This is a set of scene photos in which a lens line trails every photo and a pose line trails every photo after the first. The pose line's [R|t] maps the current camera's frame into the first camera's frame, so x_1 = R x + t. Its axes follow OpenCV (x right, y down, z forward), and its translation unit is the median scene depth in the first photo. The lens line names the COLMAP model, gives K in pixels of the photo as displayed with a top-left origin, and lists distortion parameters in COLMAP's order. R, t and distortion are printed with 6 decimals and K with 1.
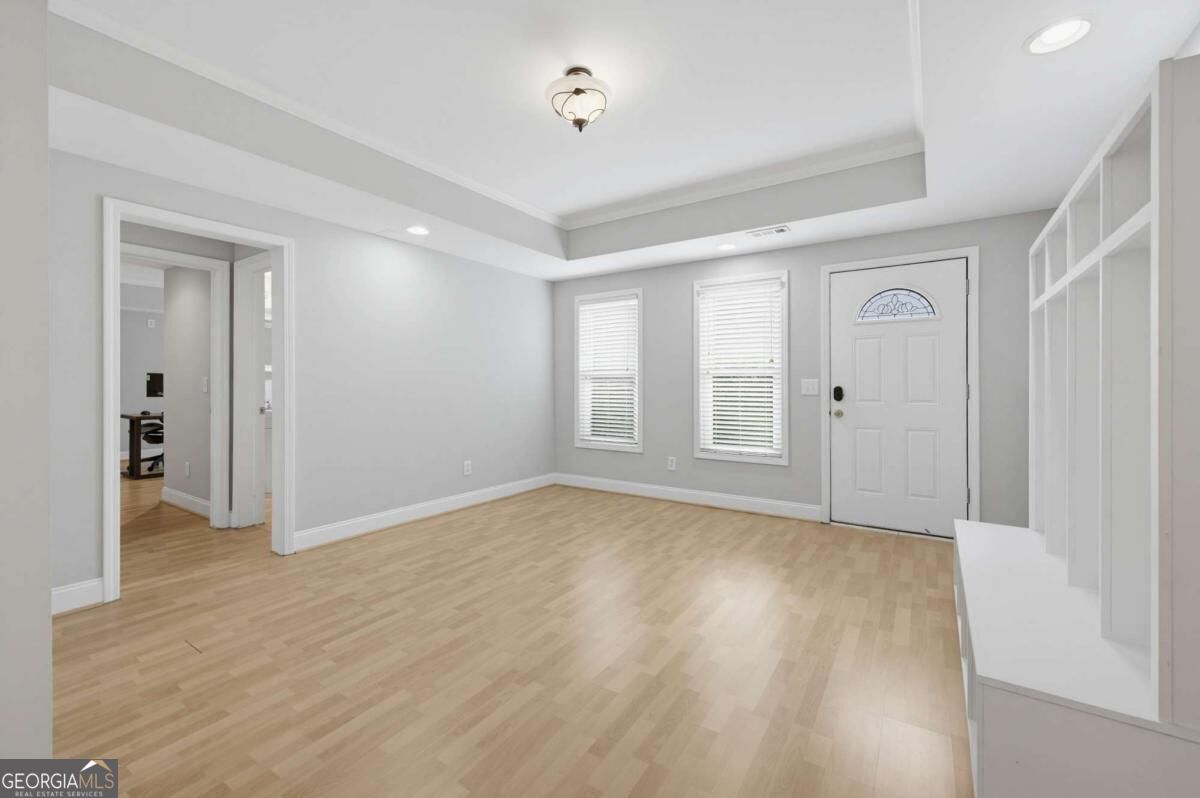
lens RADIAL K [[498.4, 0, 601.8], [0, 498.4, 400.2], [0, 0, 1]] dist [0.000698, 0.000018]
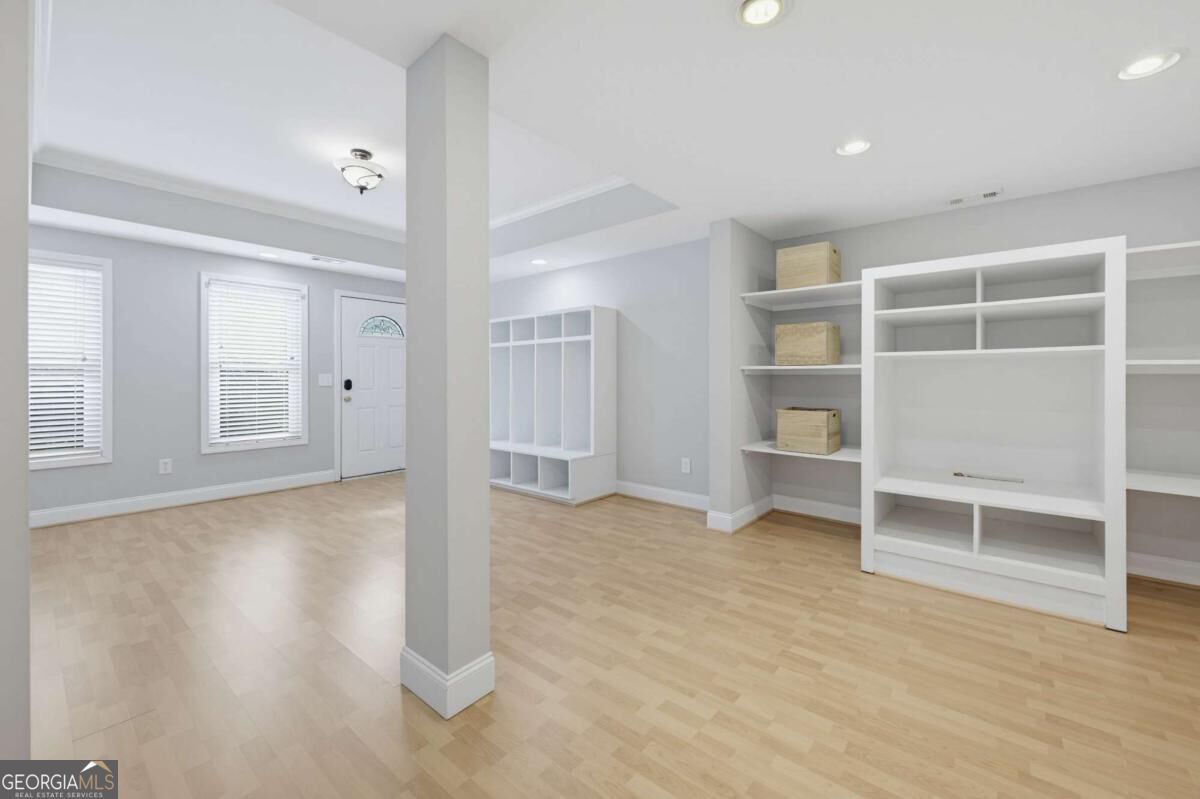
lens RADIAL K [[475.3, 0, 604.0], [0, 475.3, 370.6], [0, 0, 1]] dist [0.002245, 0.000050]
pose [[0.104114, -0.000721, 0.994565, -0.714176], [0.009623, 0.999954, -0.000283, -0.042182], [-0.994519, 0.009601, 0.104116, 0.143497]]
